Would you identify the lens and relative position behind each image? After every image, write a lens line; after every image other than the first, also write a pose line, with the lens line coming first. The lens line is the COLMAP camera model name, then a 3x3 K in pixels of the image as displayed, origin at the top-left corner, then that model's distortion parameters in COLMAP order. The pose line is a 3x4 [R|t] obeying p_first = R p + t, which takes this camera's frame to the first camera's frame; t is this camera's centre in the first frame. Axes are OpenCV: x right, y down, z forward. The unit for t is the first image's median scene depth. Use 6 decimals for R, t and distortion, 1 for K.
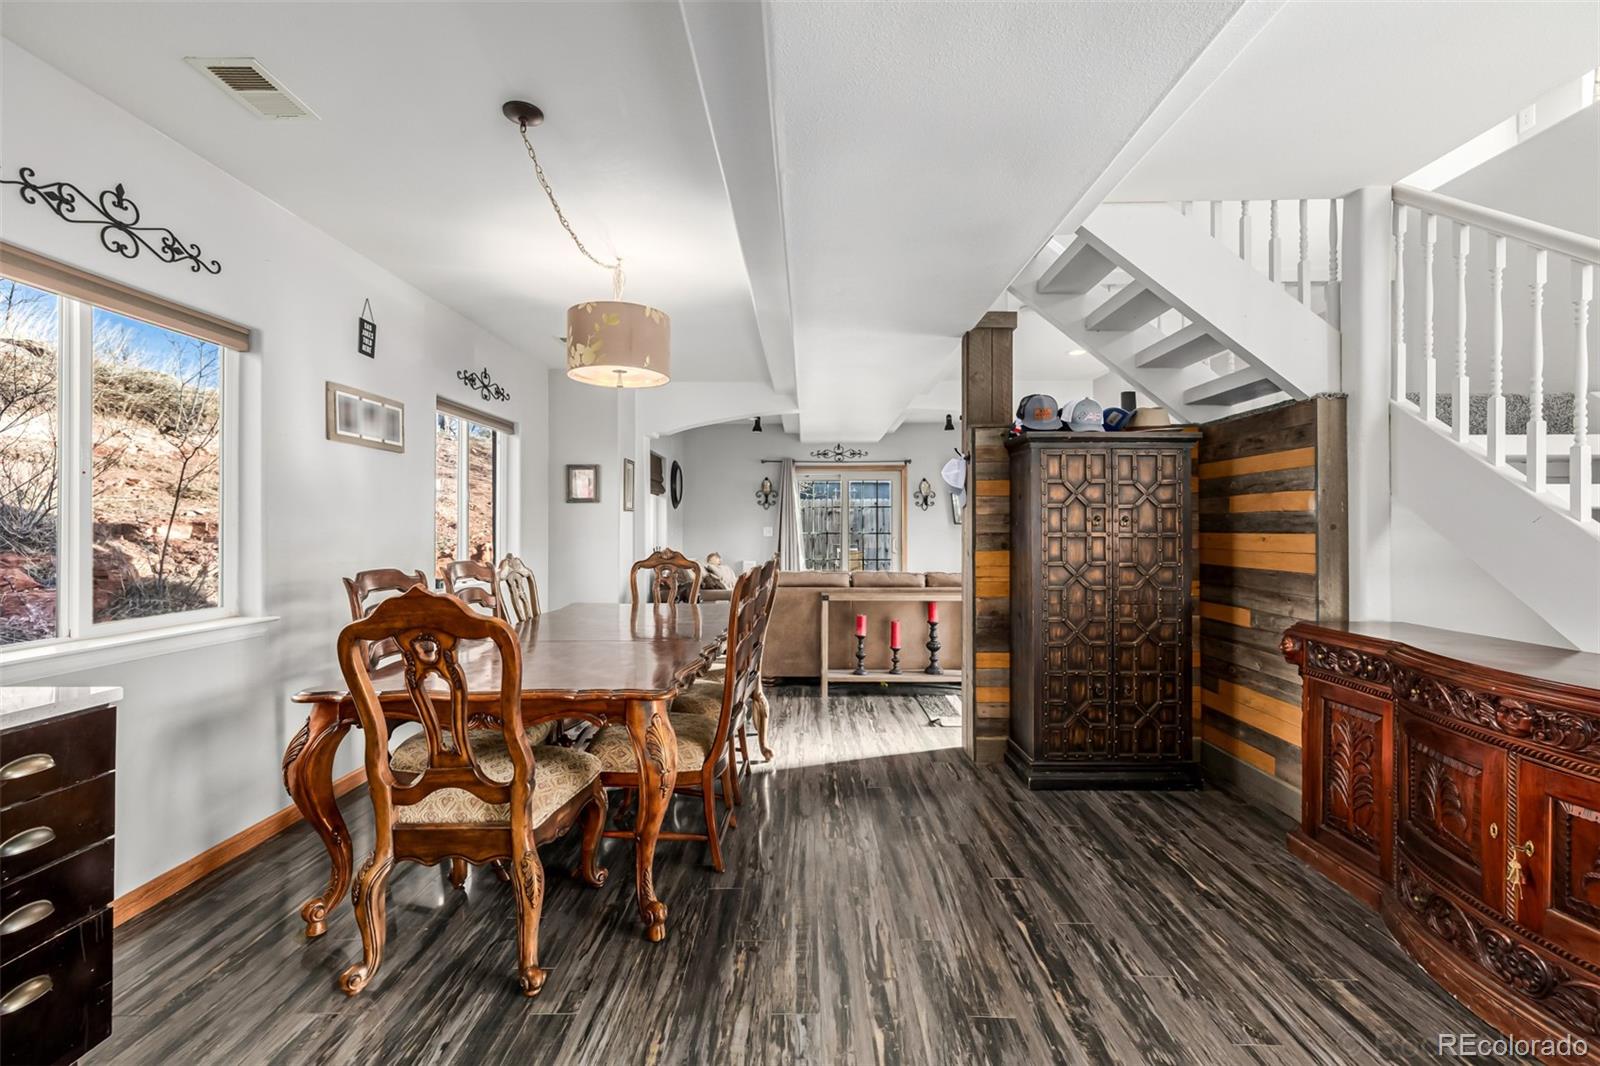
lens RADIAL K [[686.6, 0, 794.5], [0, 686.6, 528.2], [0, 0, 1]] dist [0.001484, 0.000502]
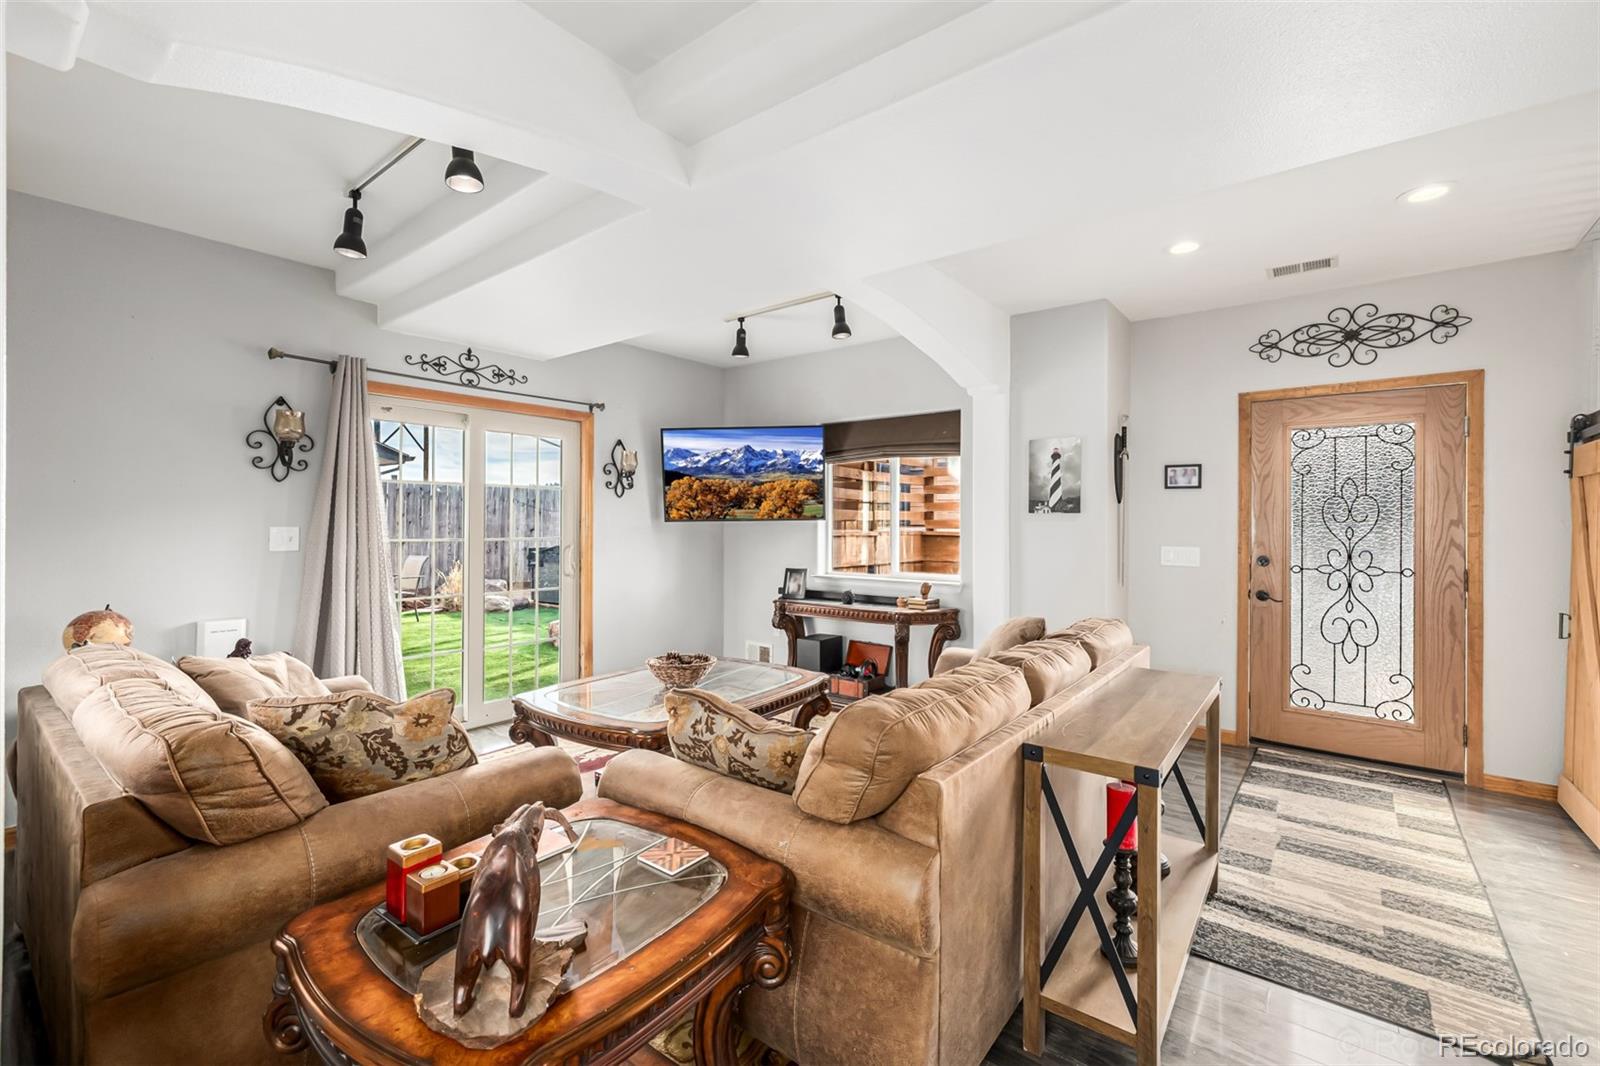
lens RADIAL K [[677.1, 0, 794.1], [0, 677.1, 524.9], [0, 0, 1]] dist [-0.001723, 0.000252]
pose [[0.610826, 0.001684, 0.791763, -0.432863], [-0.005382, 0.999983, 0.002025, -0.014330], [-0.791746, -0.005498, 0.610825, 1.443646]]
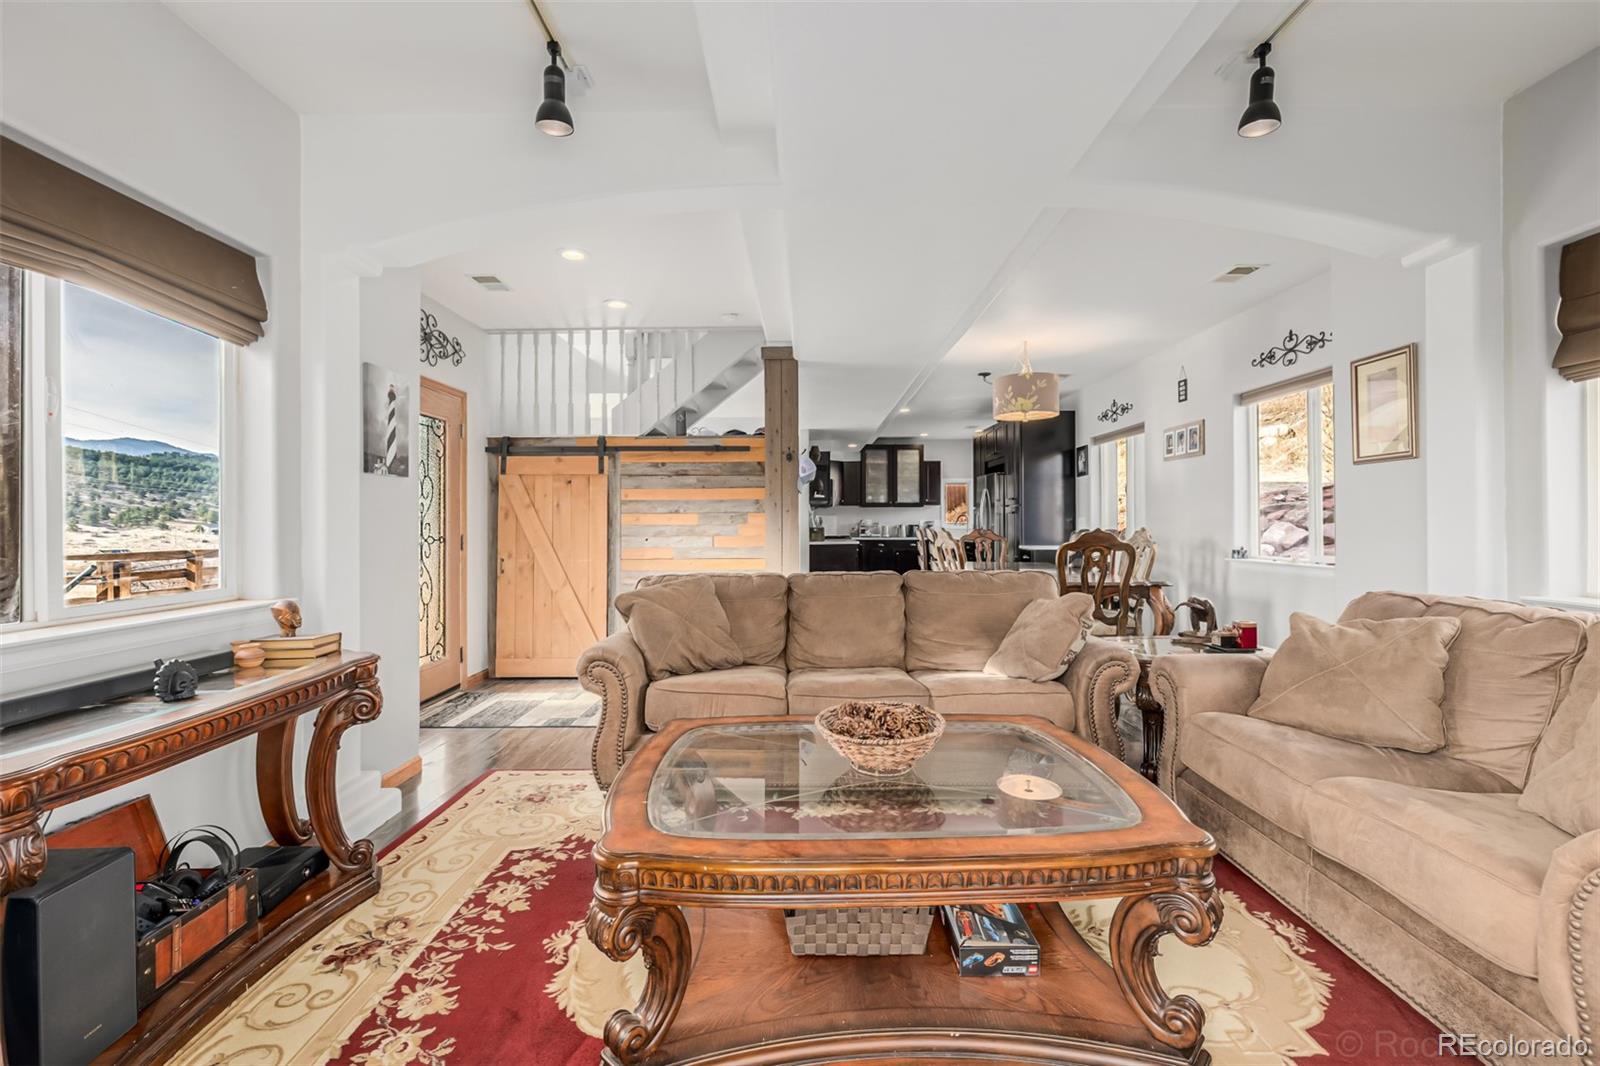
lens RADIAL K [[689.1, 0, 793.4], [0, 689.1, 518.9], [0, 0, 1]] dist [-0.000274, -0.000243]
pose [[-0.999988, 0.004900, -0.000500, 0.299423], [0.004903, 0.999978, -0.004554, 0.026734], [0.000478, -0.004556, -0.999990, 2.696492]]
